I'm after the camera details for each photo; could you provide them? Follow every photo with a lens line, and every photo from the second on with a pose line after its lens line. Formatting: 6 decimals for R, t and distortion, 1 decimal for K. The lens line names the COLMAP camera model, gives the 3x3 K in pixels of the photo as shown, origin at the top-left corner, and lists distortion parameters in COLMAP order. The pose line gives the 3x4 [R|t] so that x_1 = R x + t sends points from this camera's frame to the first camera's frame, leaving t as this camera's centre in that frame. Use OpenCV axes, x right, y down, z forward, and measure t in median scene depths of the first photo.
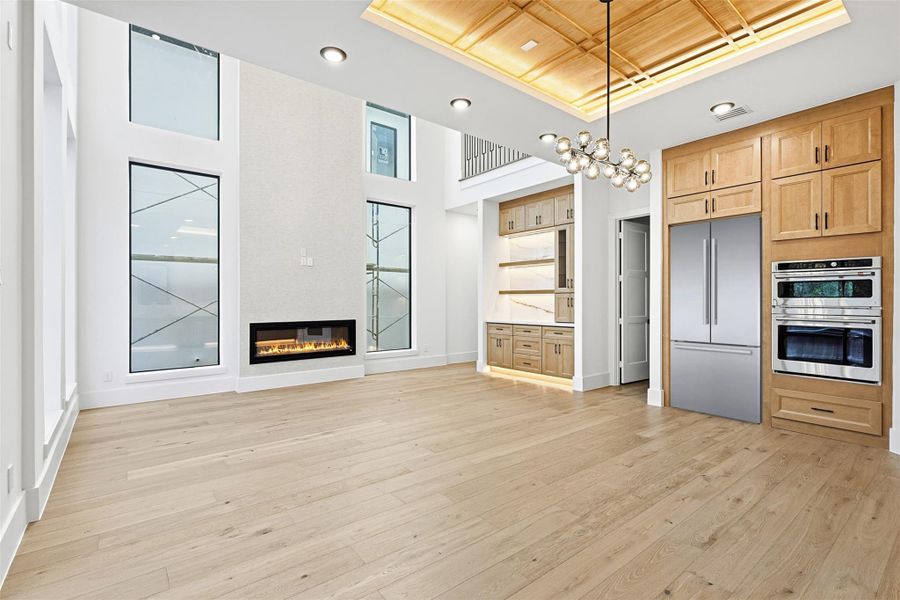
lens RADIAL K [[417.1, 0, 447.6], [0, 417.1, 300.4], [0, 0, 1]] dist [0.001193, 0.000284]
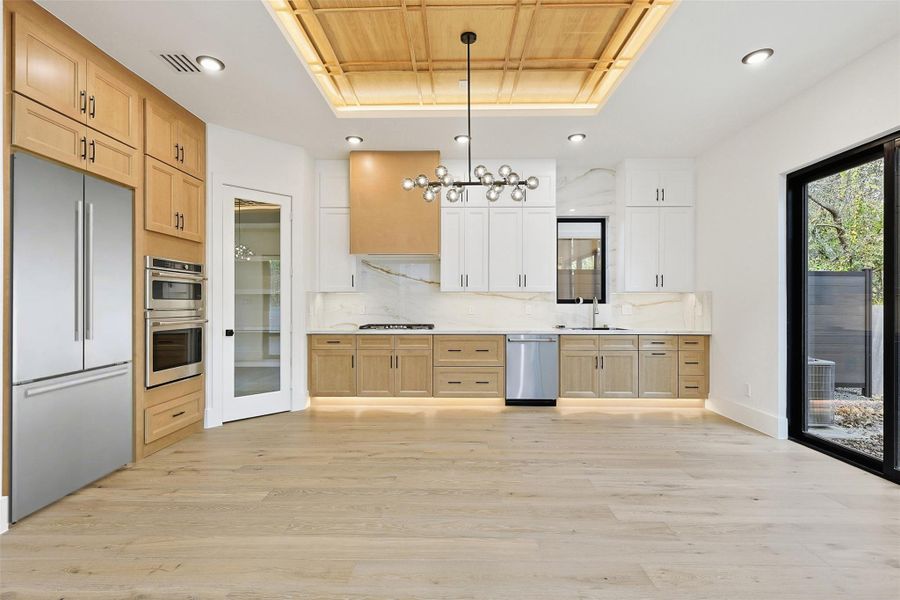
lens RADIAL K [[417.1, 0, 447.6], [0, 417.1, 300.4], [0, 0, 1]] dist [0.001193, 0.000284]
pose [[-0.774622, 0.000338, 0.632425, -0.208560], [-0.001797, 0.999995, -0.002735, -0.002560], [-0.632422, -0.003255, -0.774617, 1.328126]]
